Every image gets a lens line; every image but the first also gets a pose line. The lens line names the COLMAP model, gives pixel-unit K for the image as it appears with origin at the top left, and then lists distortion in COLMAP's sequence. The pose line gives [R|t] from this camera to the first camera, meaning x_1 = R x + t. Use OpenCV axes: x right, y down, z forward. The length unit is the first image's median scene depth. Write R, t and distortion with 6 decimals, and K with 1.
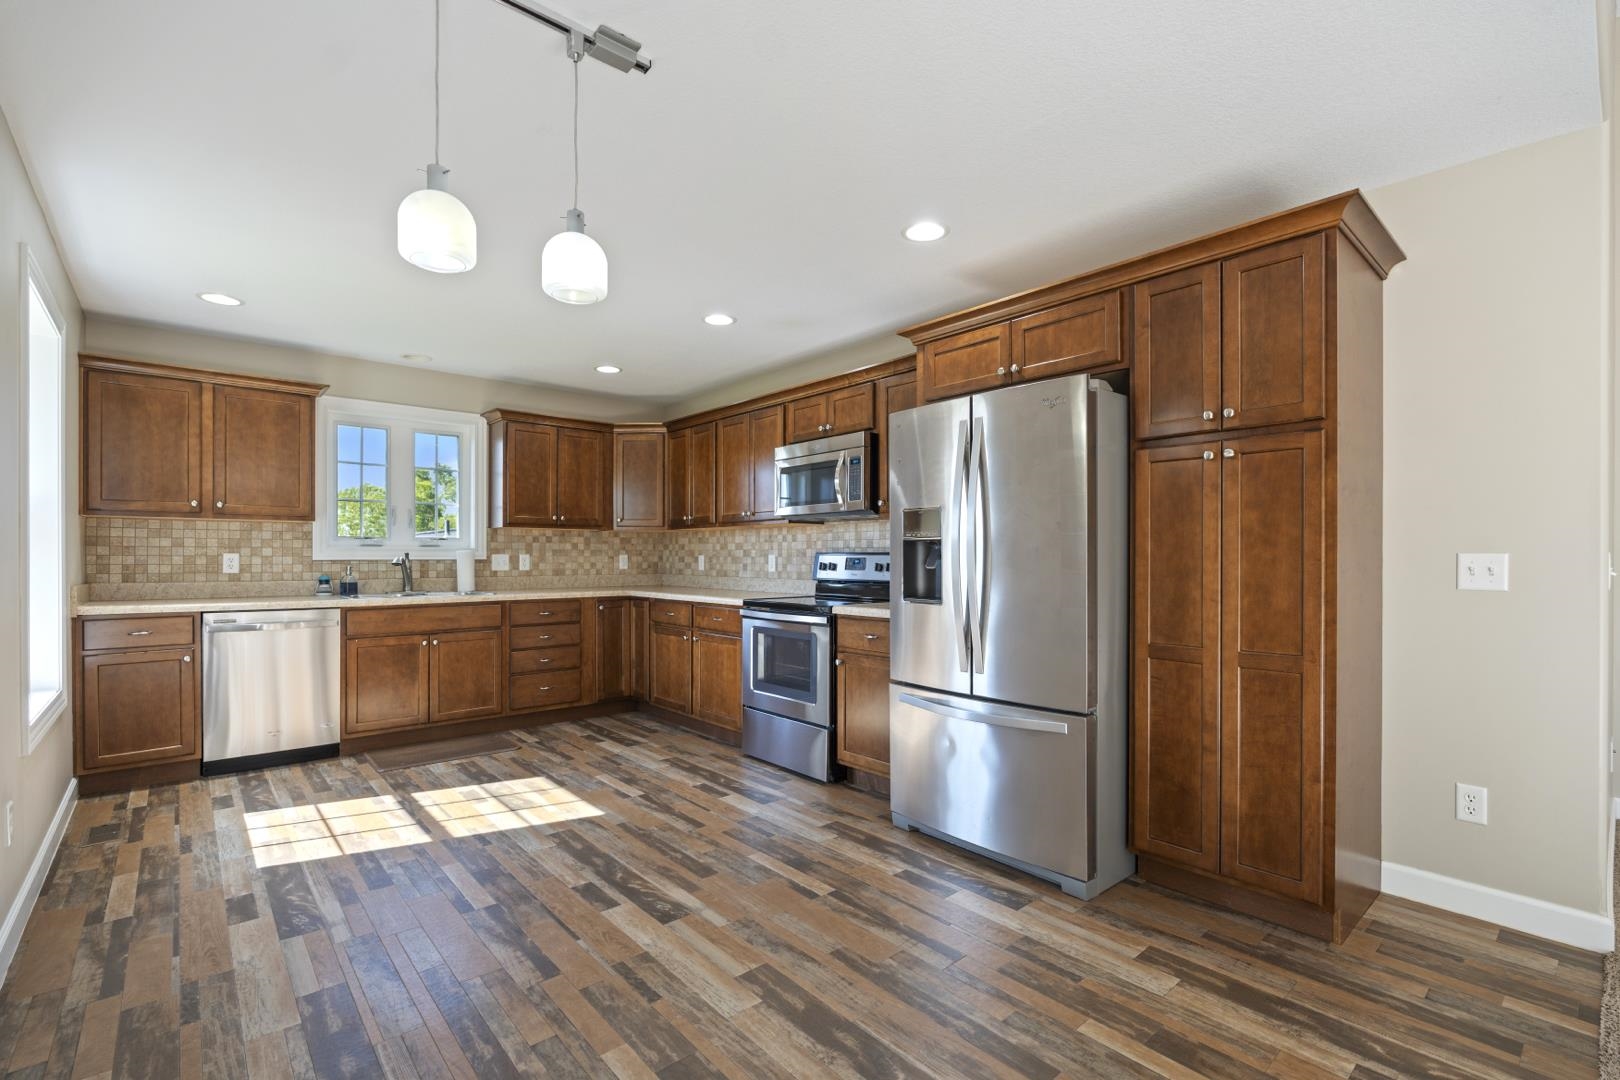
lens RADIAL K [[716.0, 0, 806.9], [0, 716.0, 558.2], [0, 0, 1]] dist [-0.001099, -0.002106]
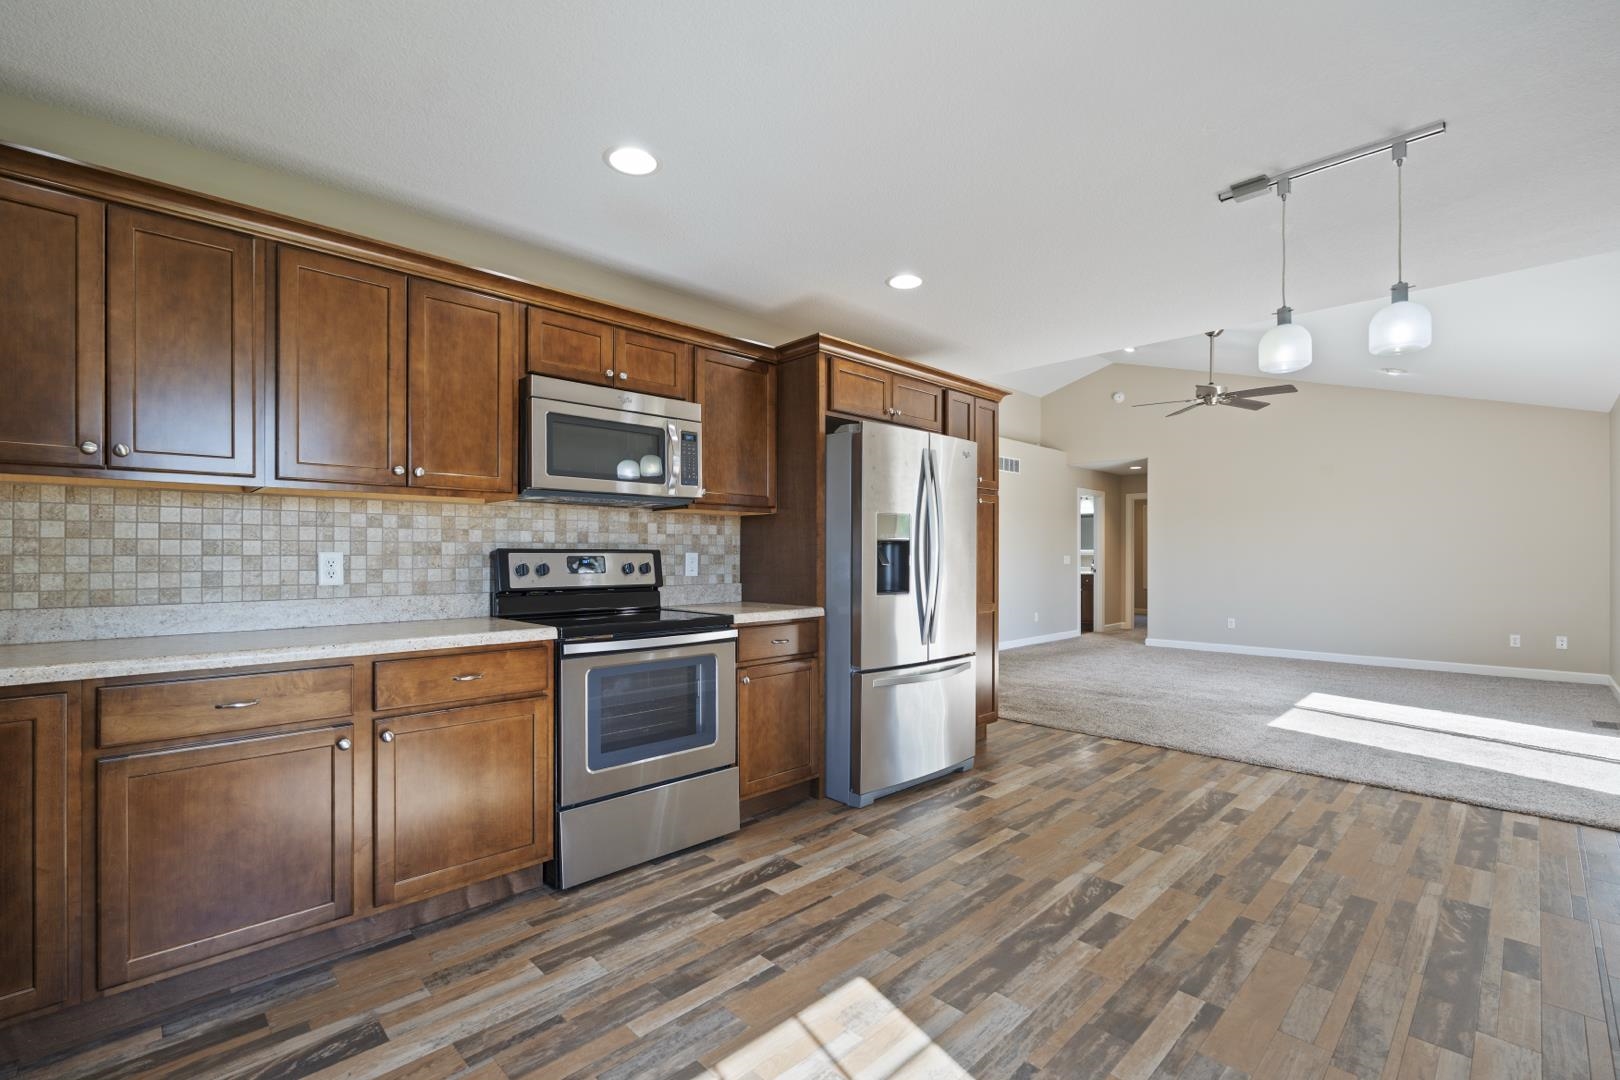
lens RADIAL K [[716.0, 0, 820.3], [0, 716.0, 555.4], [0, 0, 1]] dist [-0.001099, -0.002106]
pose [[-0.062312, -0.001341, 0.998056, -0.873837], [0.002312, 0.999996, 0.001488, -0.002957], [-0.998054, 0.002400, -0.062309, 1.051509]]
